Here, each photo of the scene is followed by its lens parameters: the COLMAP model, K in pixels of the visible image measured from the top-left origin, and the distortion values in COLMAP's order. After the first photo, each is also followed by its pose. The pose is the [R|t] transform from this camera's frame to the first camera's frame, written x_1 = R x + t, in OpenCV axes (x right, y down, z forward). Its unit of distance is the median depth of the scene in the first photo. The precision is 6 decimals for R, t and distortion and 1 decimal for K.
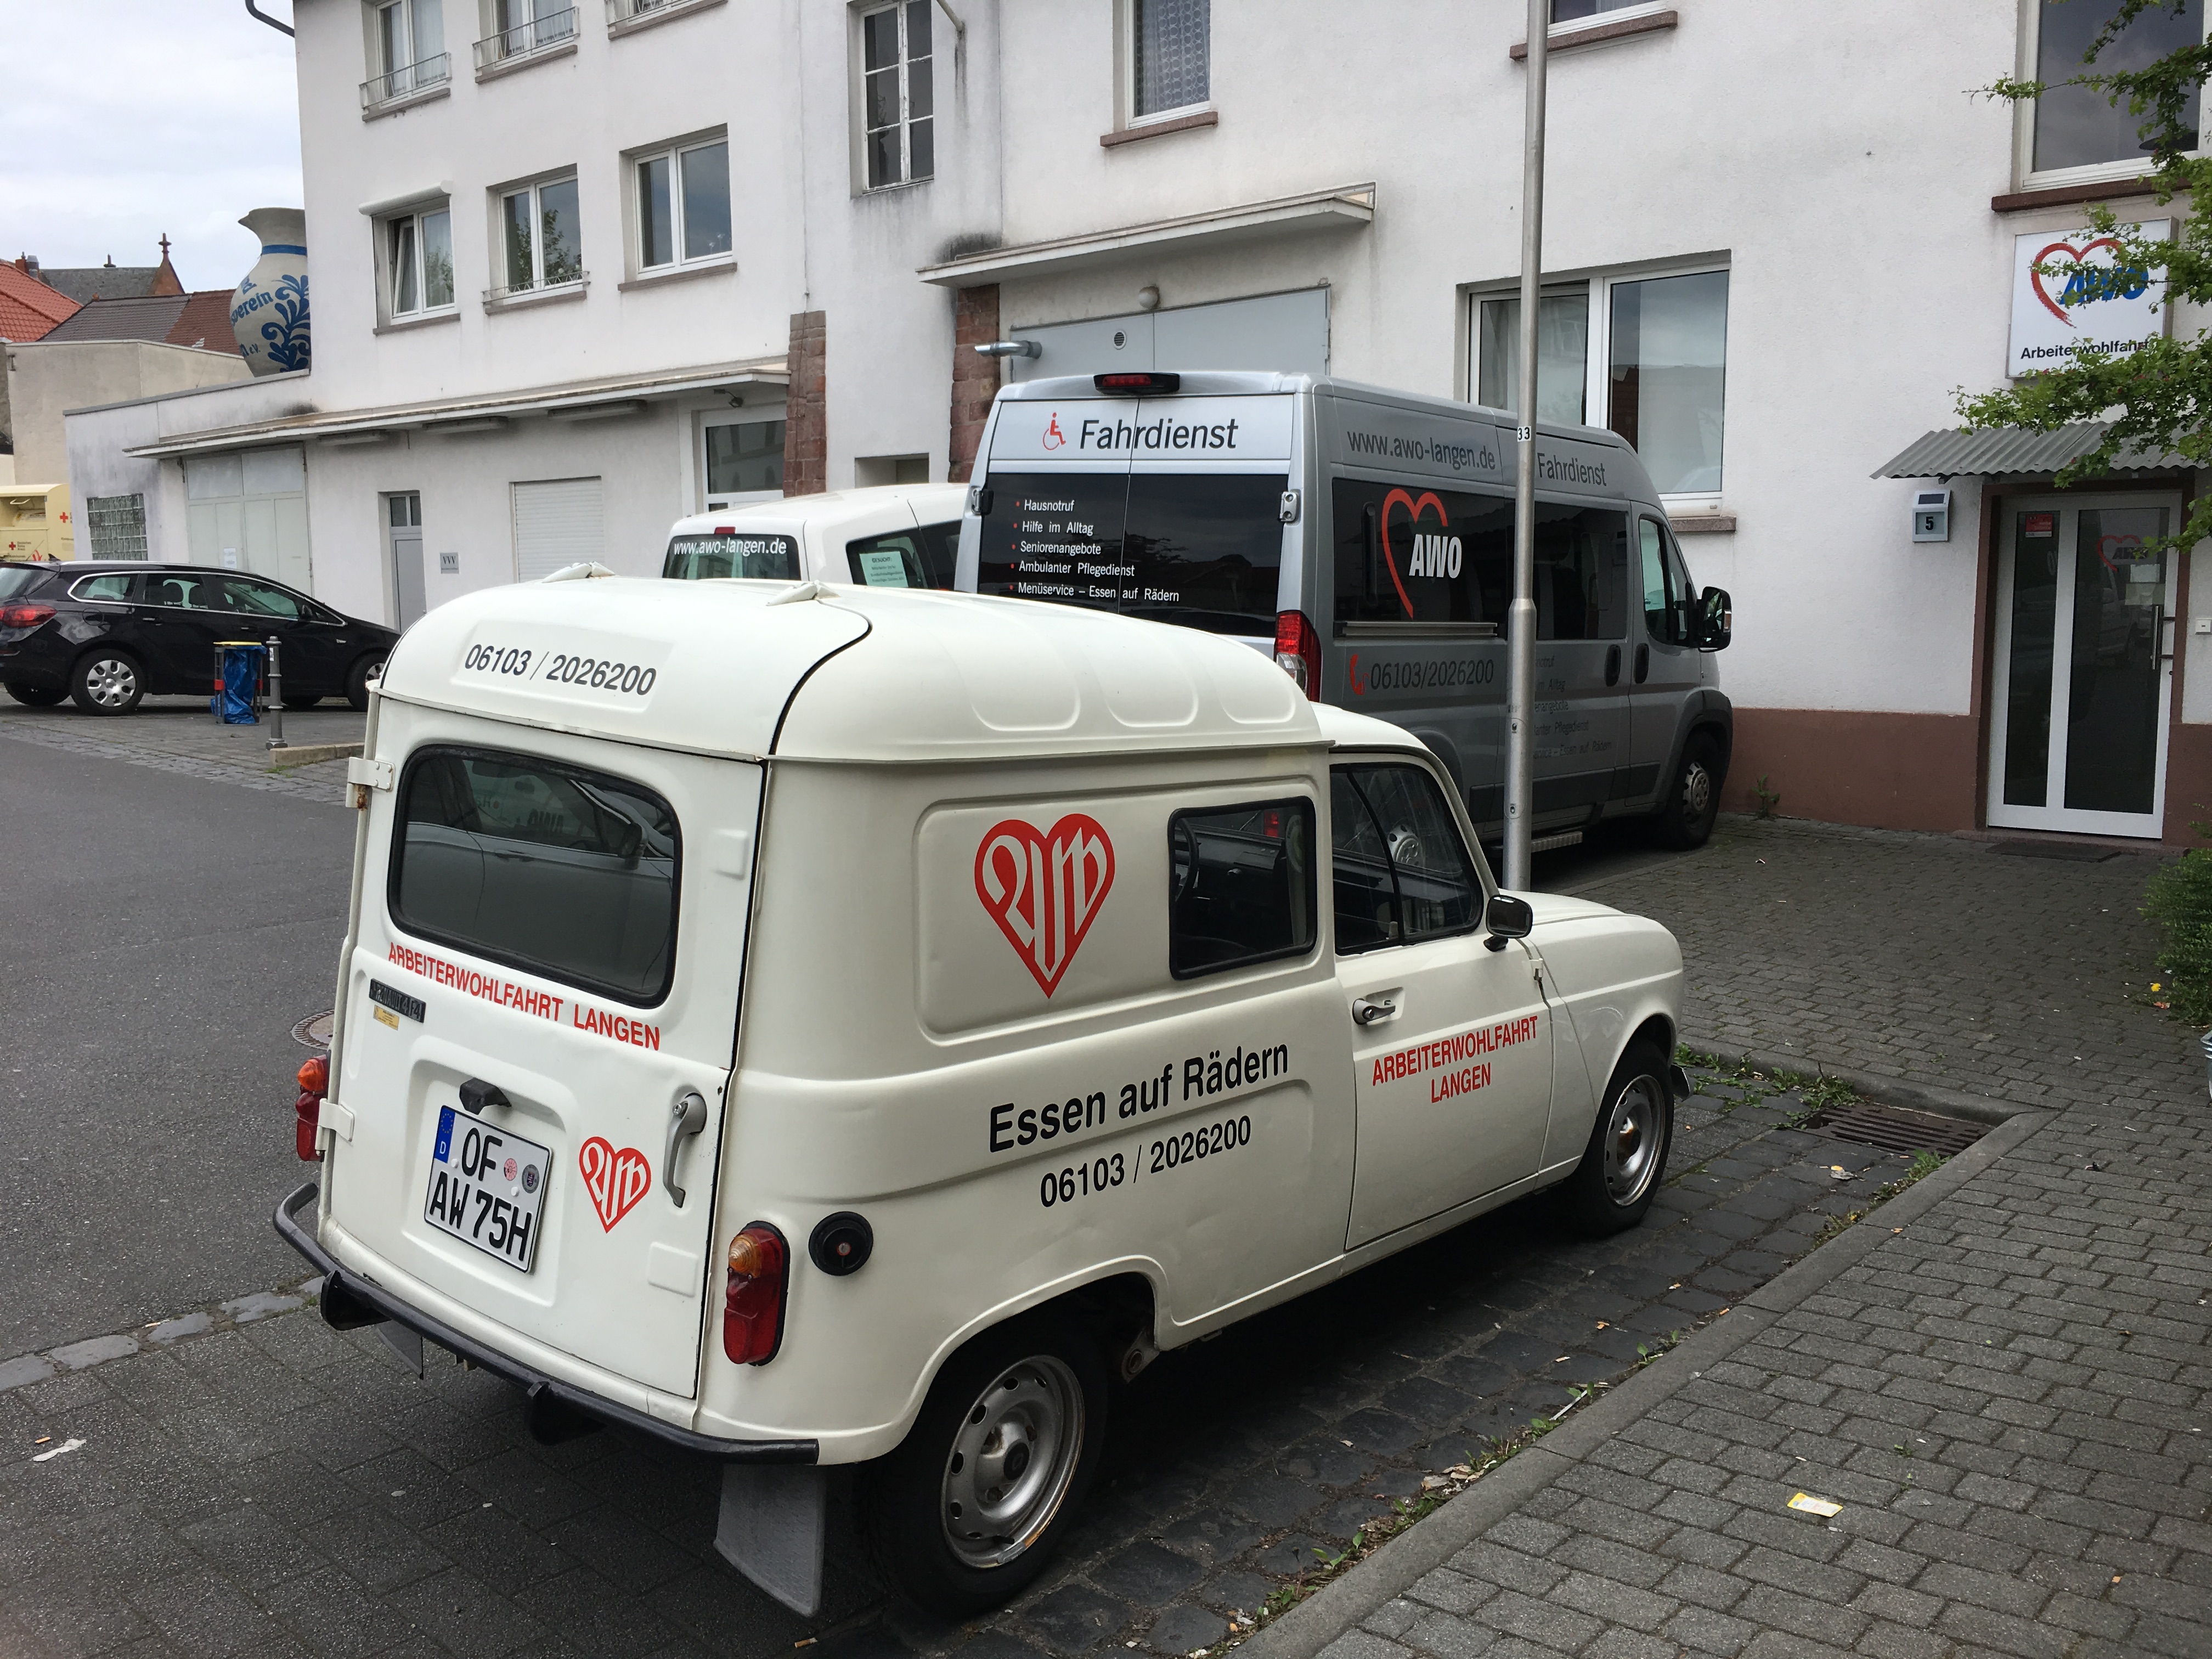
lens RADIAL K [[1833.8, 0, 1107.9], [0, 1833.8, 848.5], [0, 0, 1]] dist [0.064975, -0.057645]
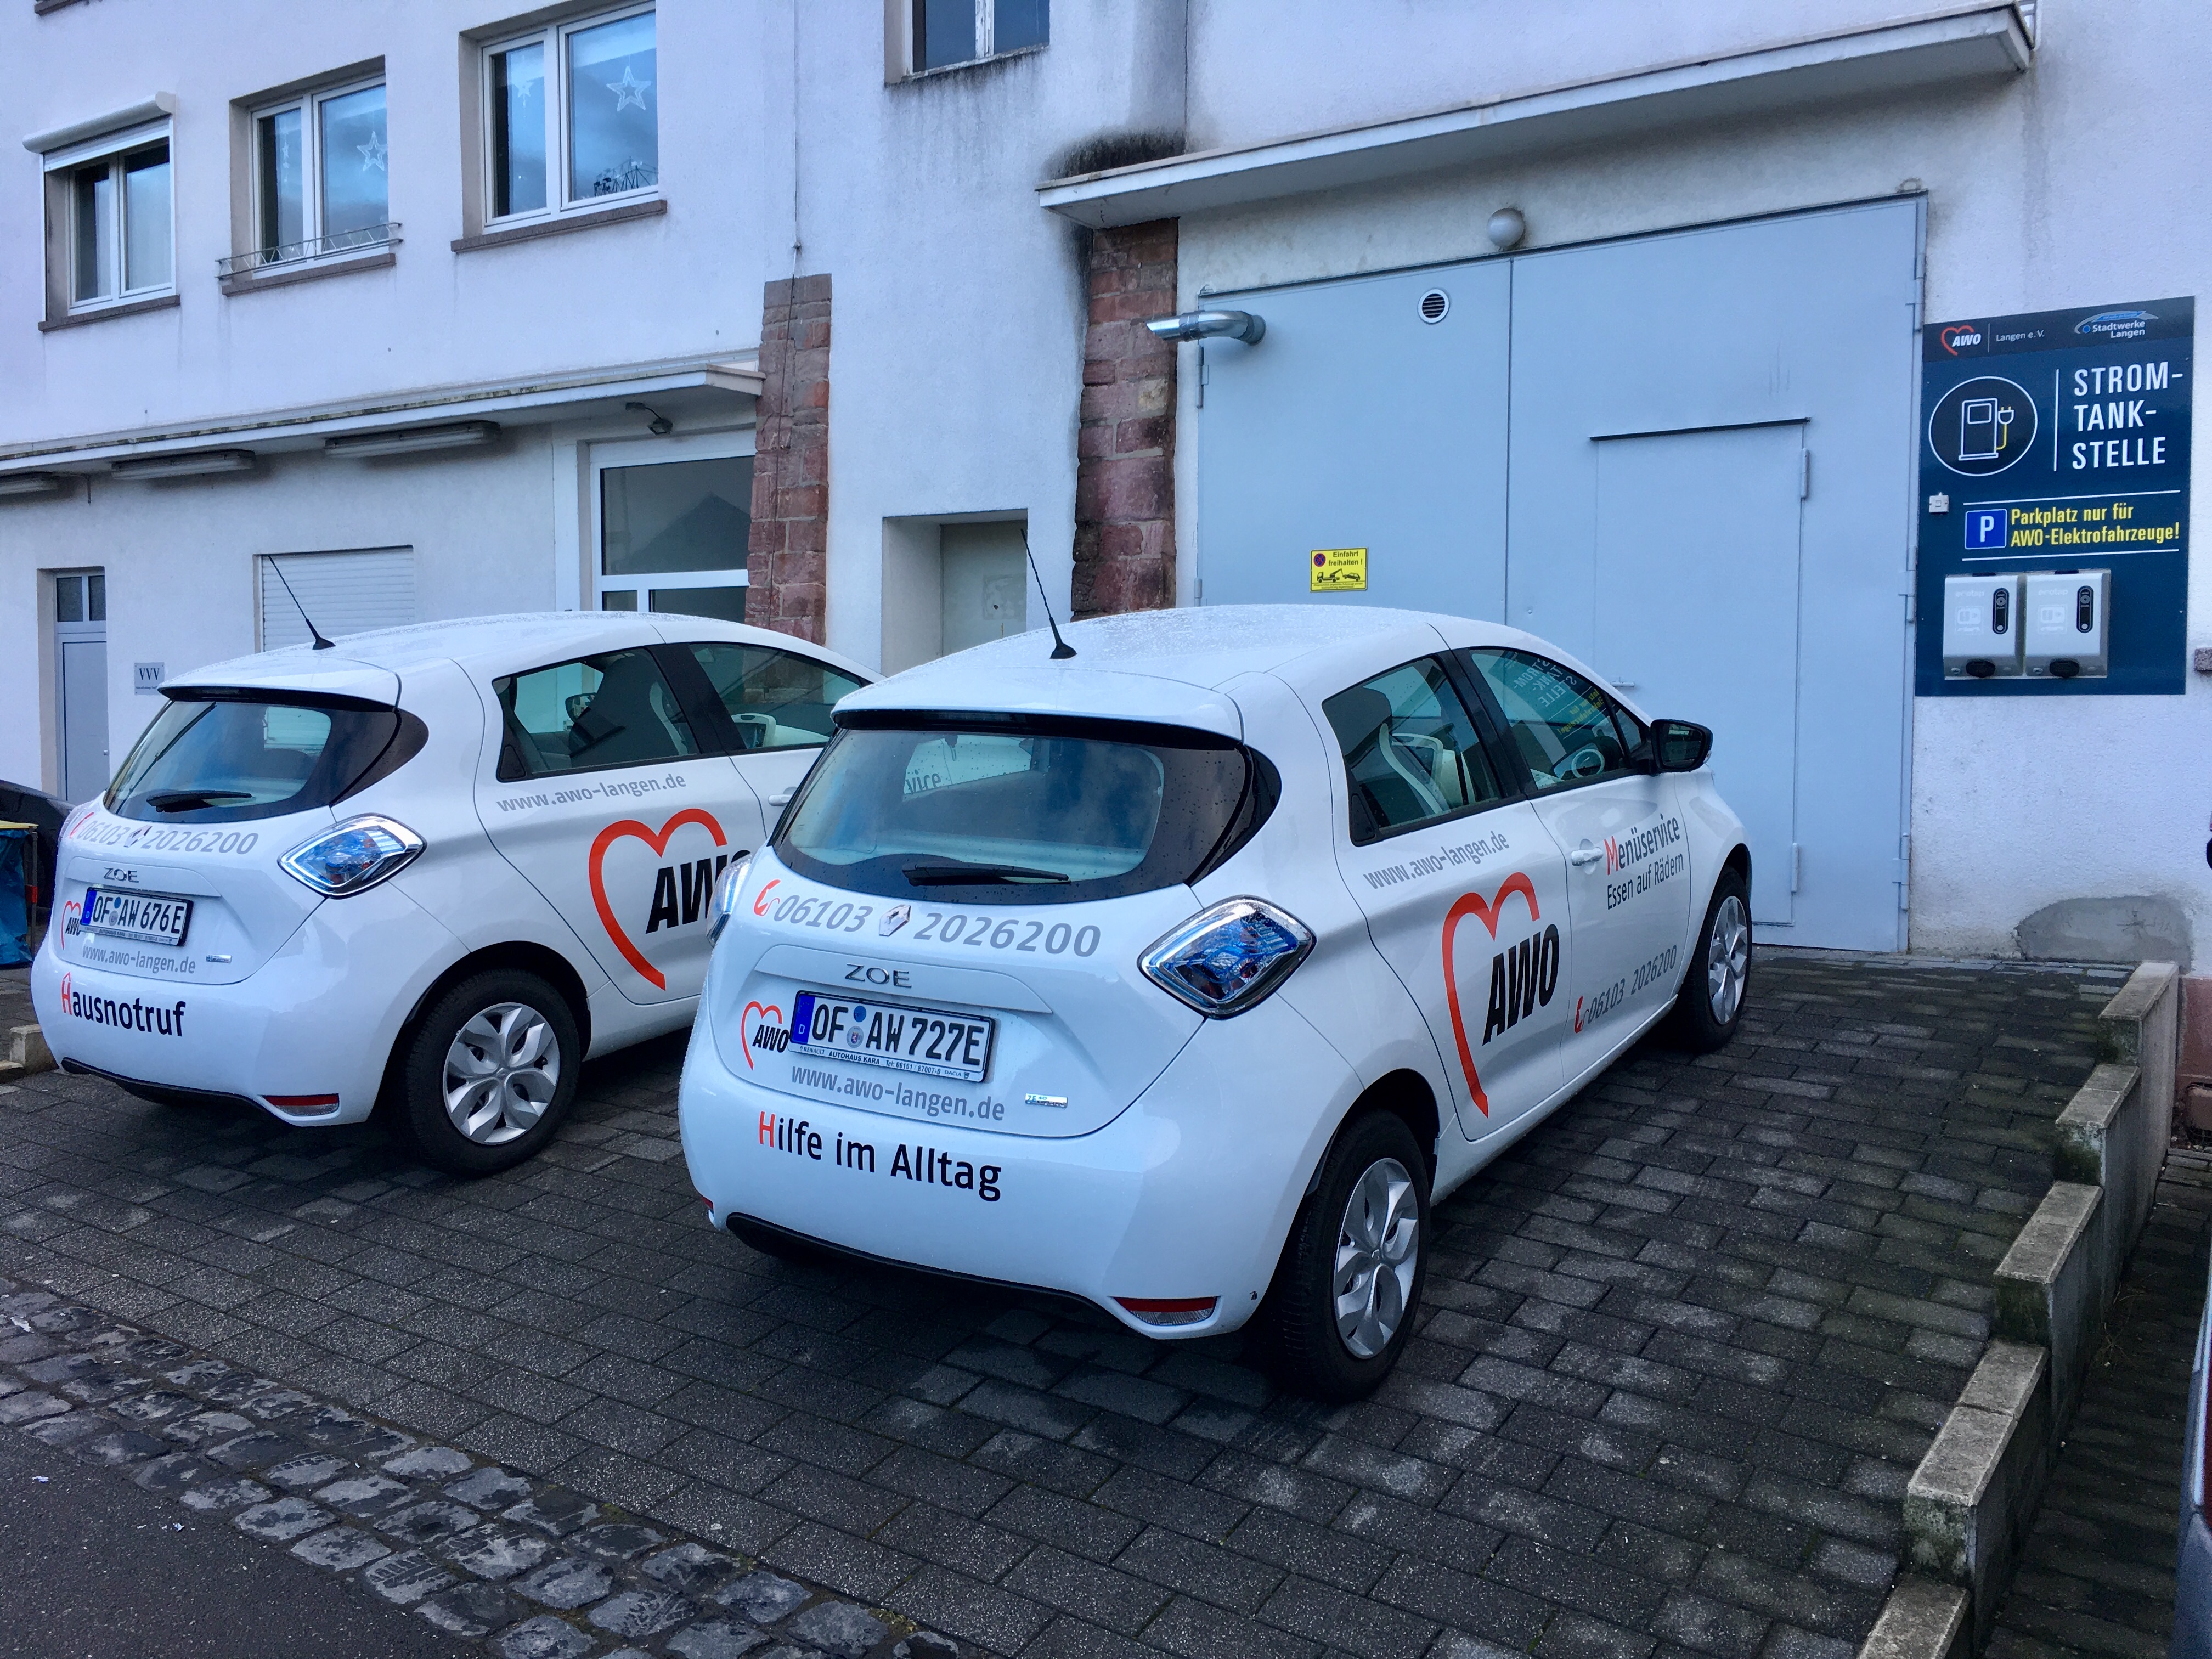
lens RADIAL K [[1833.8, 0, 1086.5], [0, 1833.8, 830.0], [0, 0, 1]] dist [0.064975, -0.057645]
pose [[0.991941, 0.005174, 0.126599, -0.144421], [0.003943, 0.997422, -0.071654, -0.068285], [-0.126643, 0.071575, 0.989363, 0.407998]]
